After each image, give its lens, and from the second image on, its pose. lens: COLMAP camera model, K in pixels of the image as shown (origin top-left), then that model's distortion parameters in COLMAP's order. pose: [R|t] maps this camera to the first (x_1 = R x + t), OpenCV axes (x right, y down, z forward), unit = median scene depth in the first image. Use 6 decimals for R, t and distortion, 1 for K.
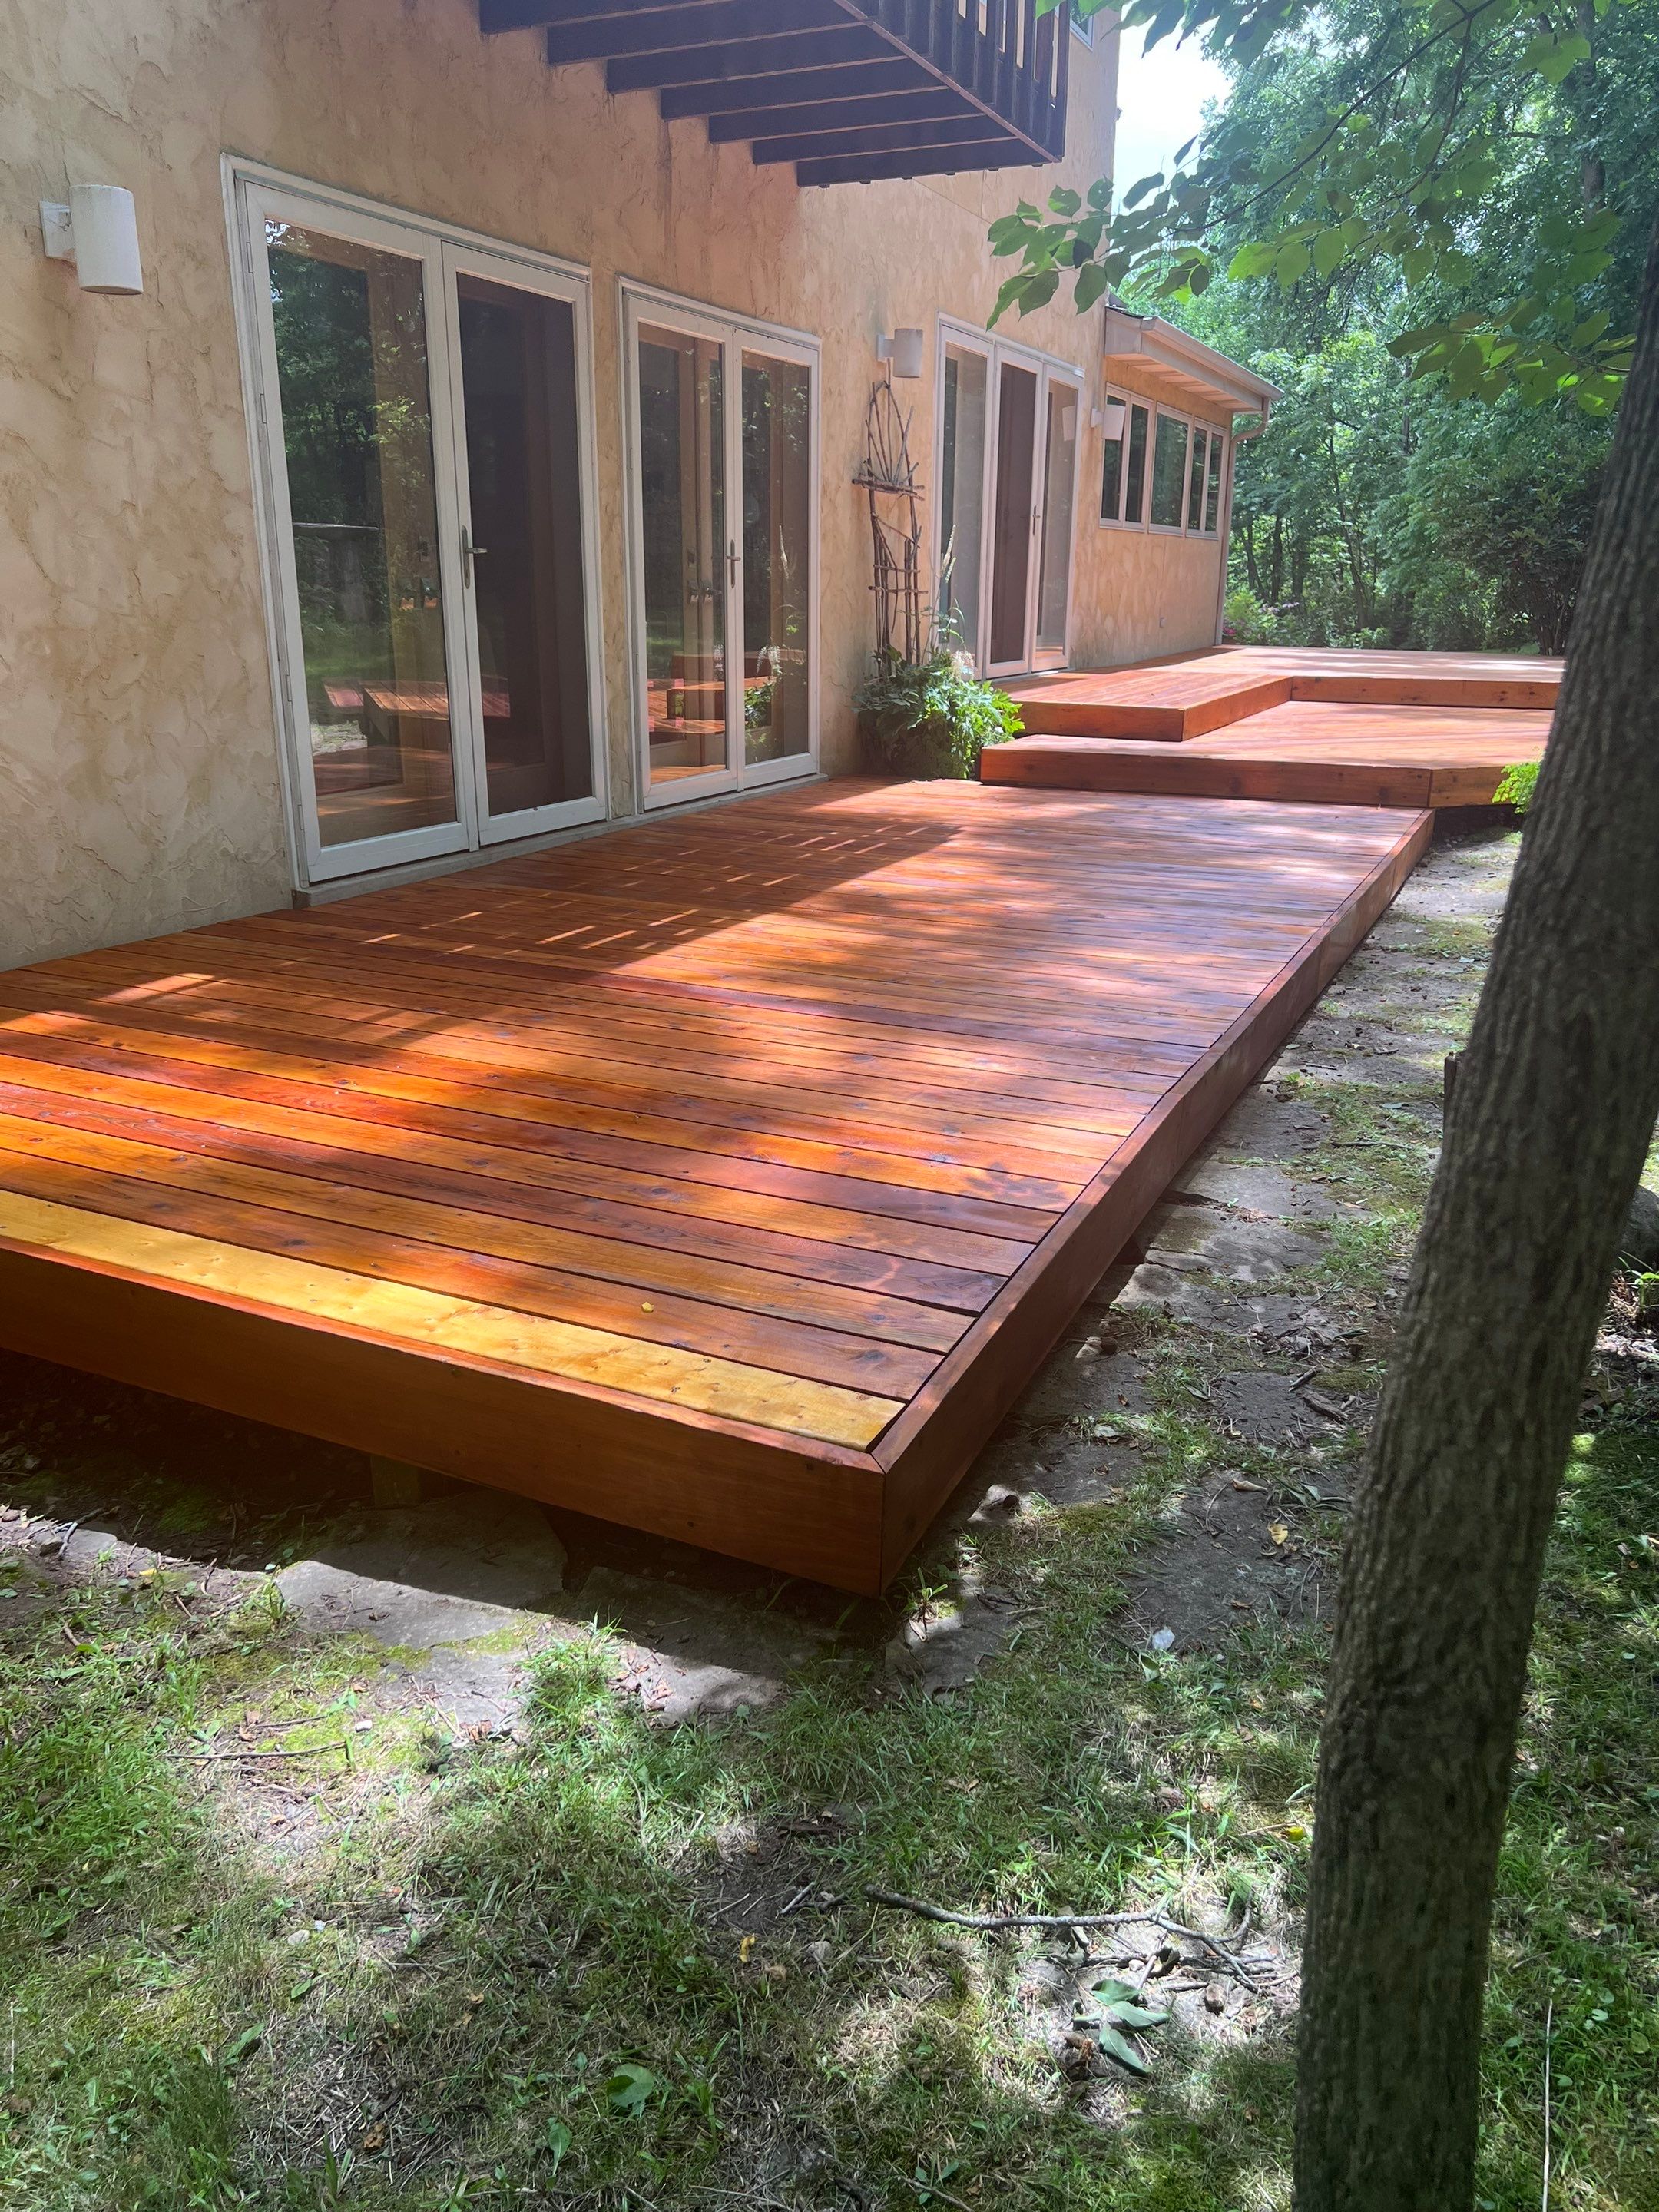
lens RADIAL K [[1638.0, 0, 809.8], [0, 1638.0, 1116.9], [0, 0, 1]] dist [0.044788, -0.043378]
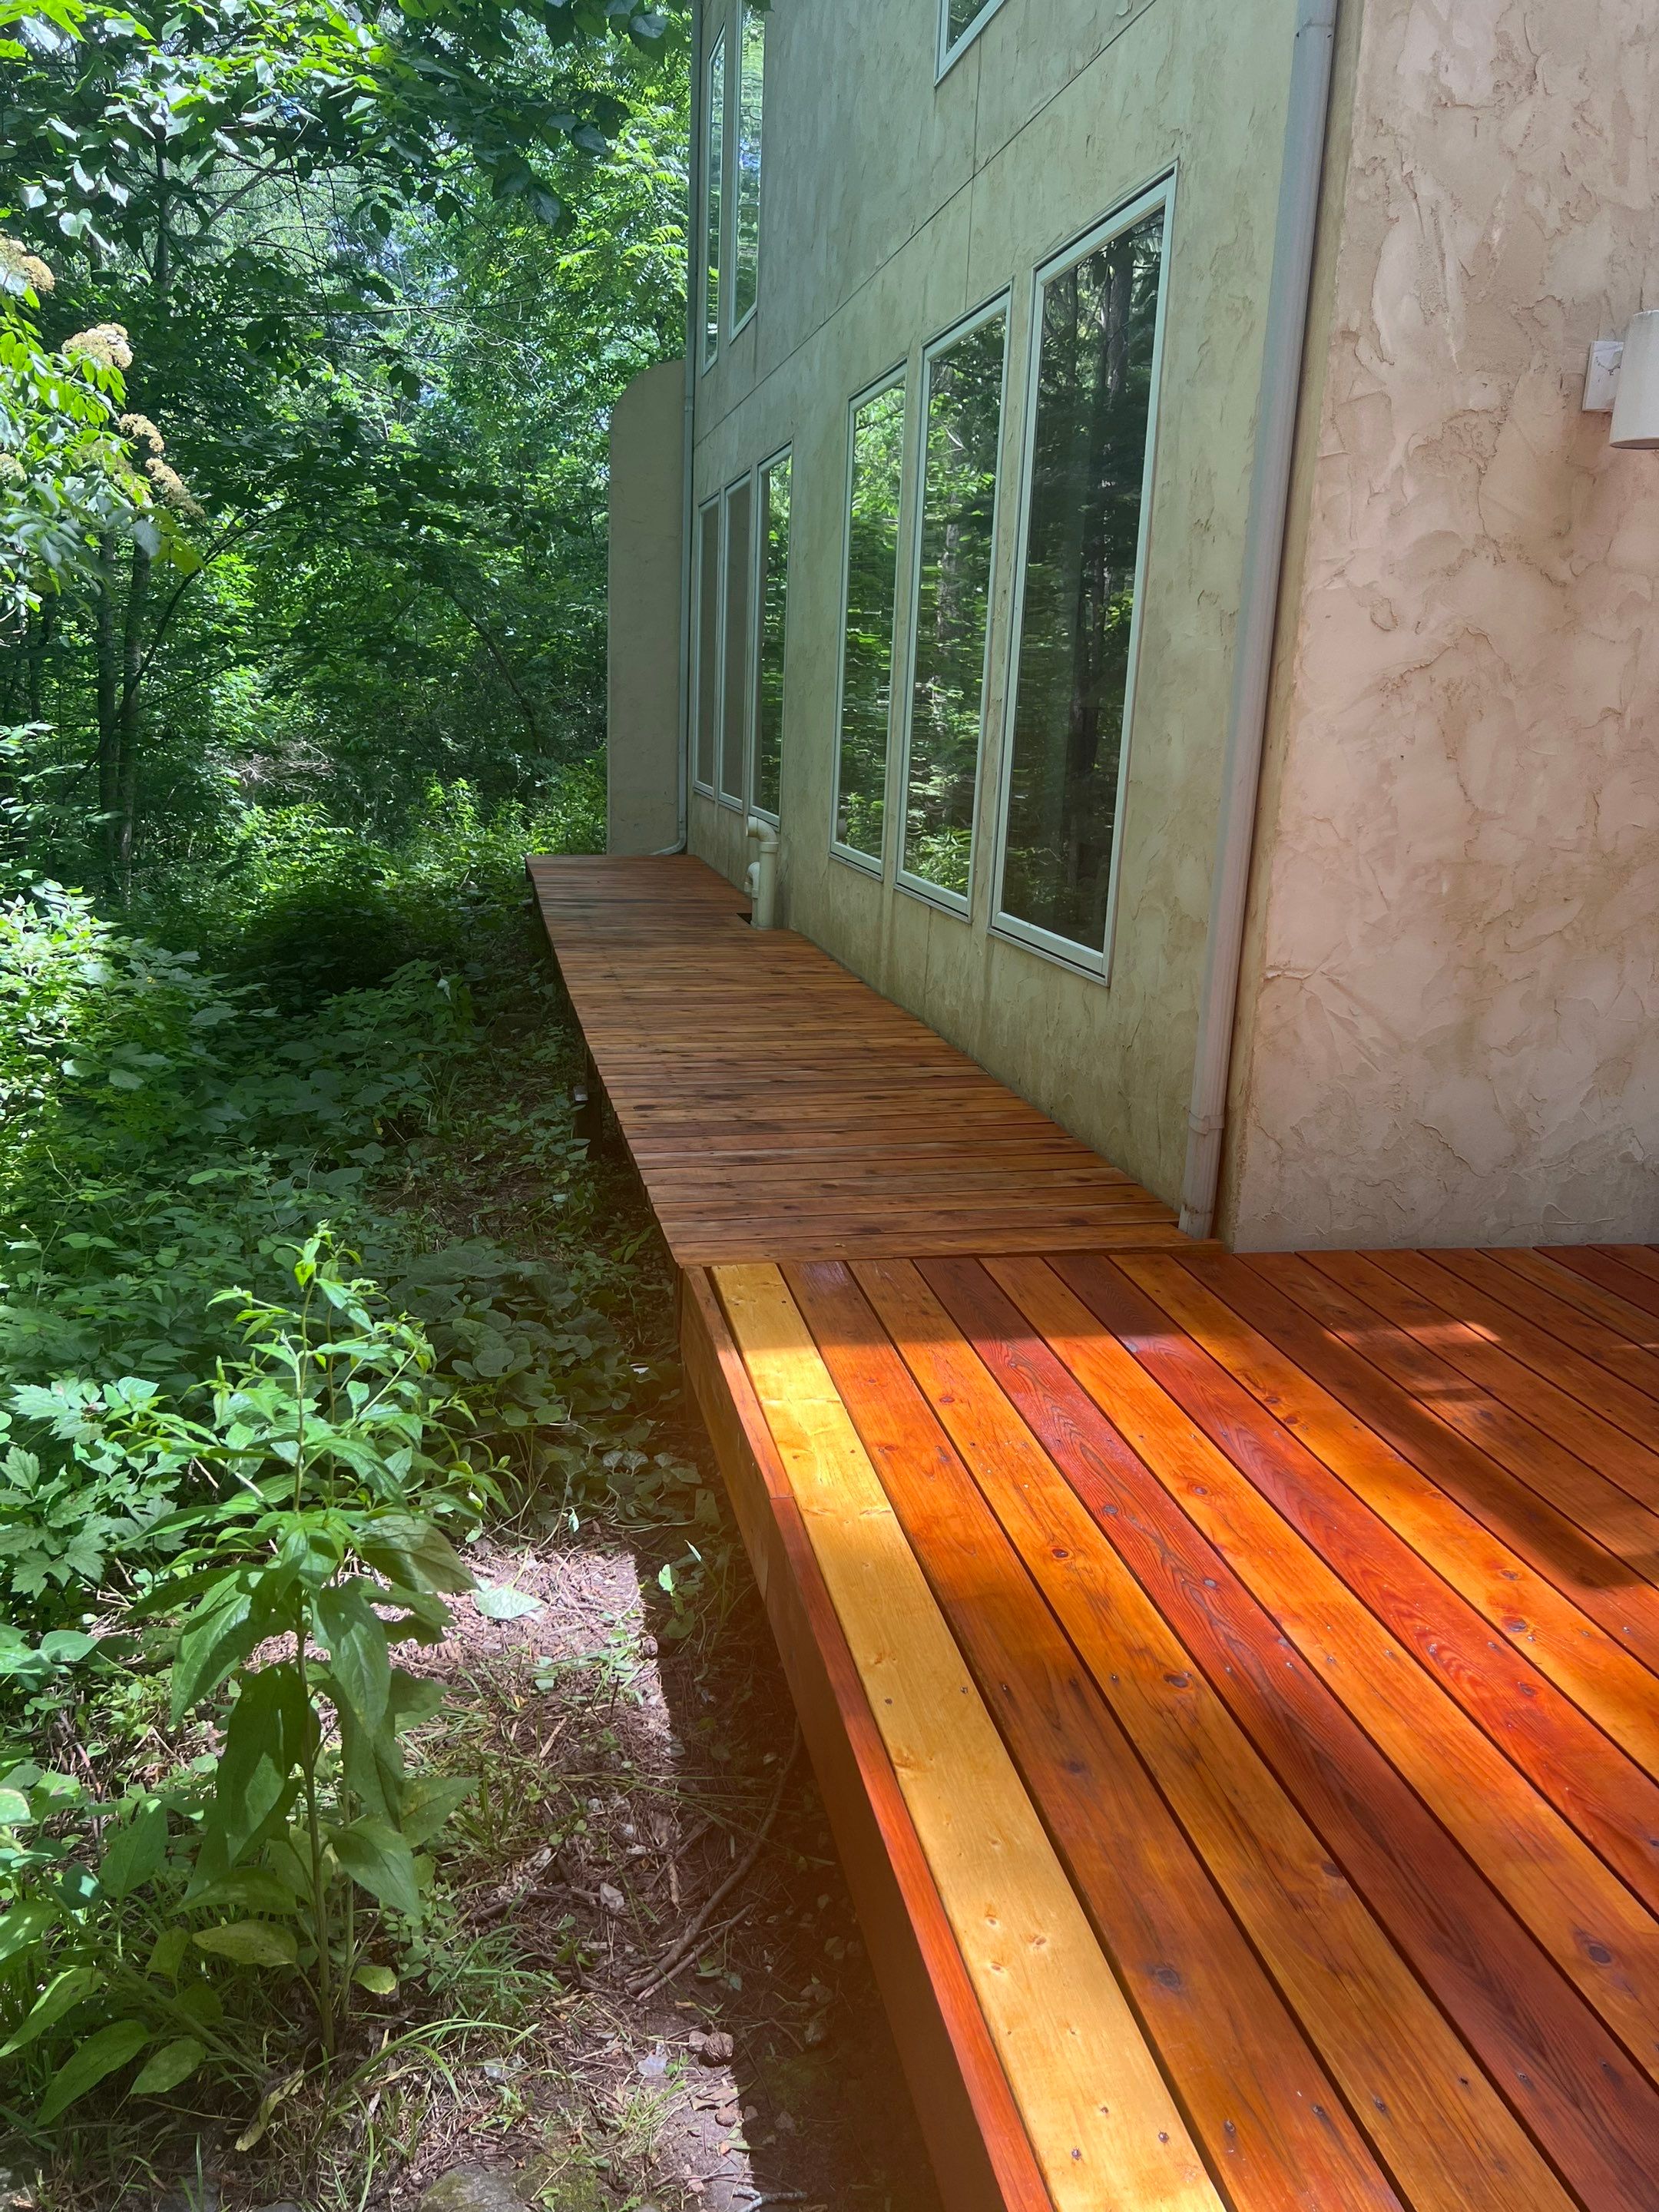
lens RADIAL K [[1638.0, 0, 833.5], [0, 1638.0, 1117.1], [0, 0, 1]] dist [0.044788, -0.043378]
pose [[0.599351, 0.214917, -0.771096, 0.004645], [-0.281980, 0.958224, 0.047897, -0.121753], [0.749176, 0.188727, 0.634915, 0.269270]]
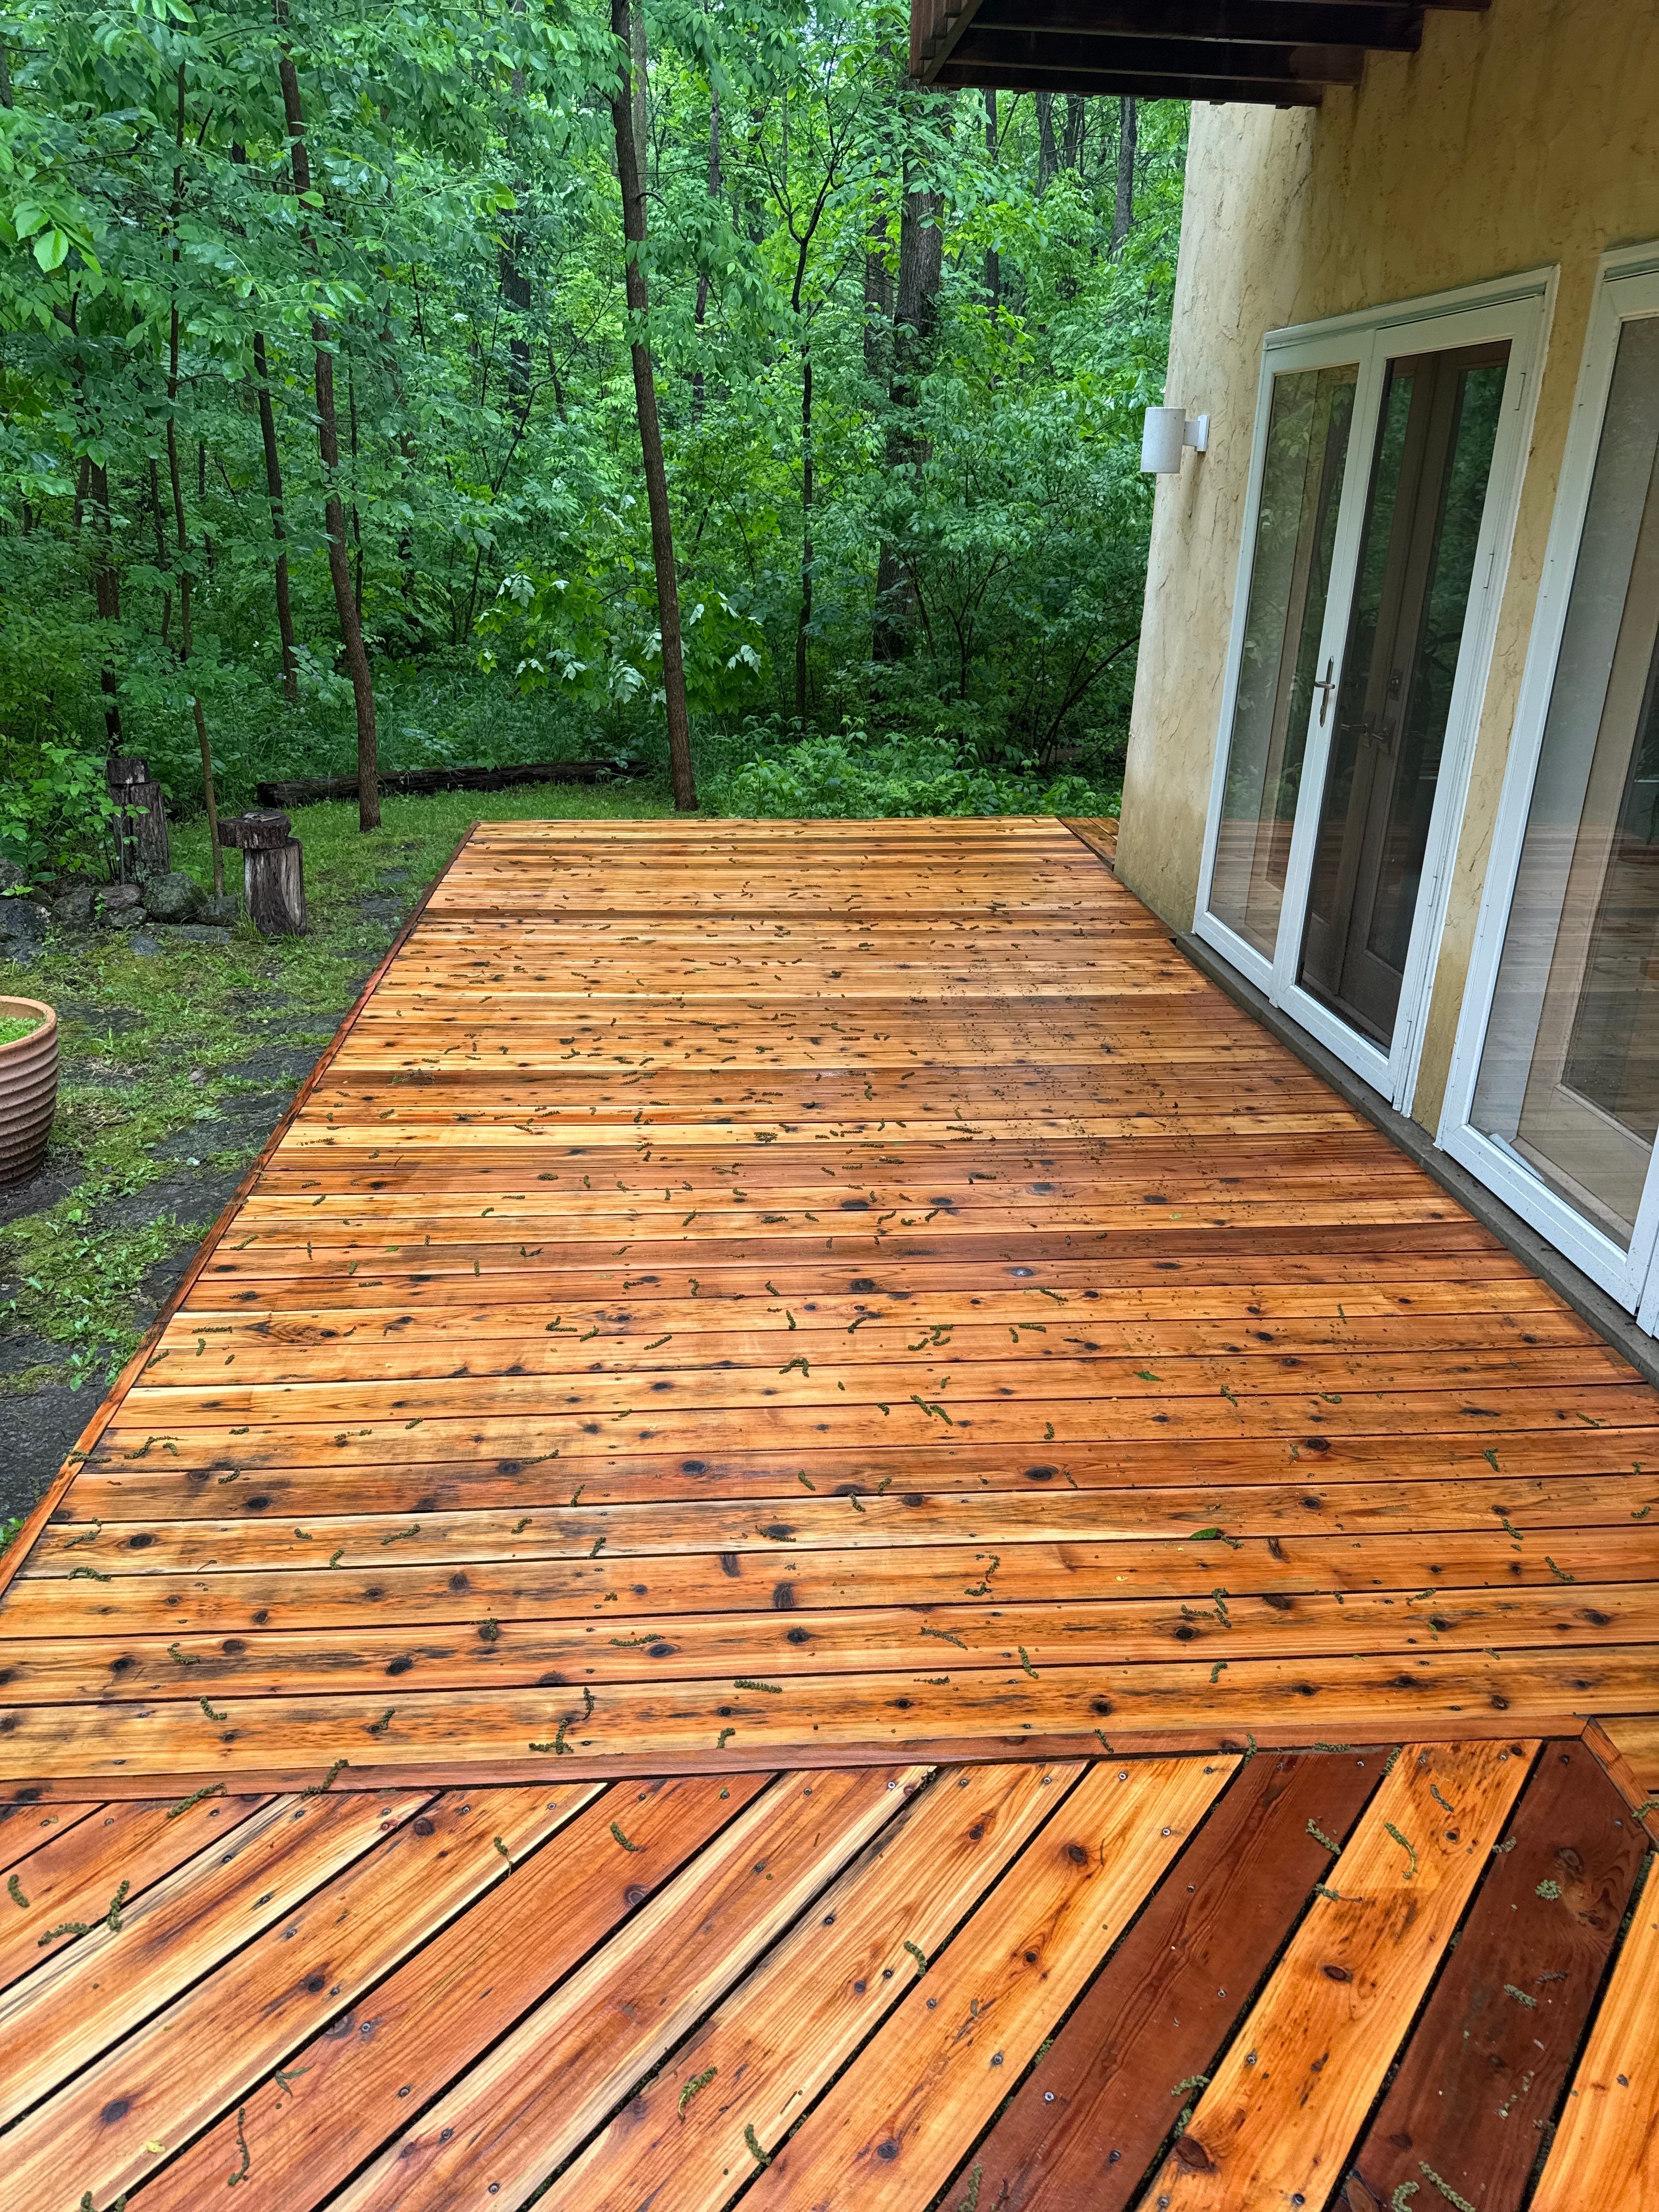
lens RADIAL K [[1554.3, 0, 808.1], [0, 1554.3, 1107.1], [0, 0, 1]] dist [0.062243, -0.071826]
pose [[-0.868630, 0.155217, -0.470521, 0.561570], [-0.187340, 0.776266, 0.601926, -0.773828], [0.458679, 0.610998, -0.645209, 1.938776]]
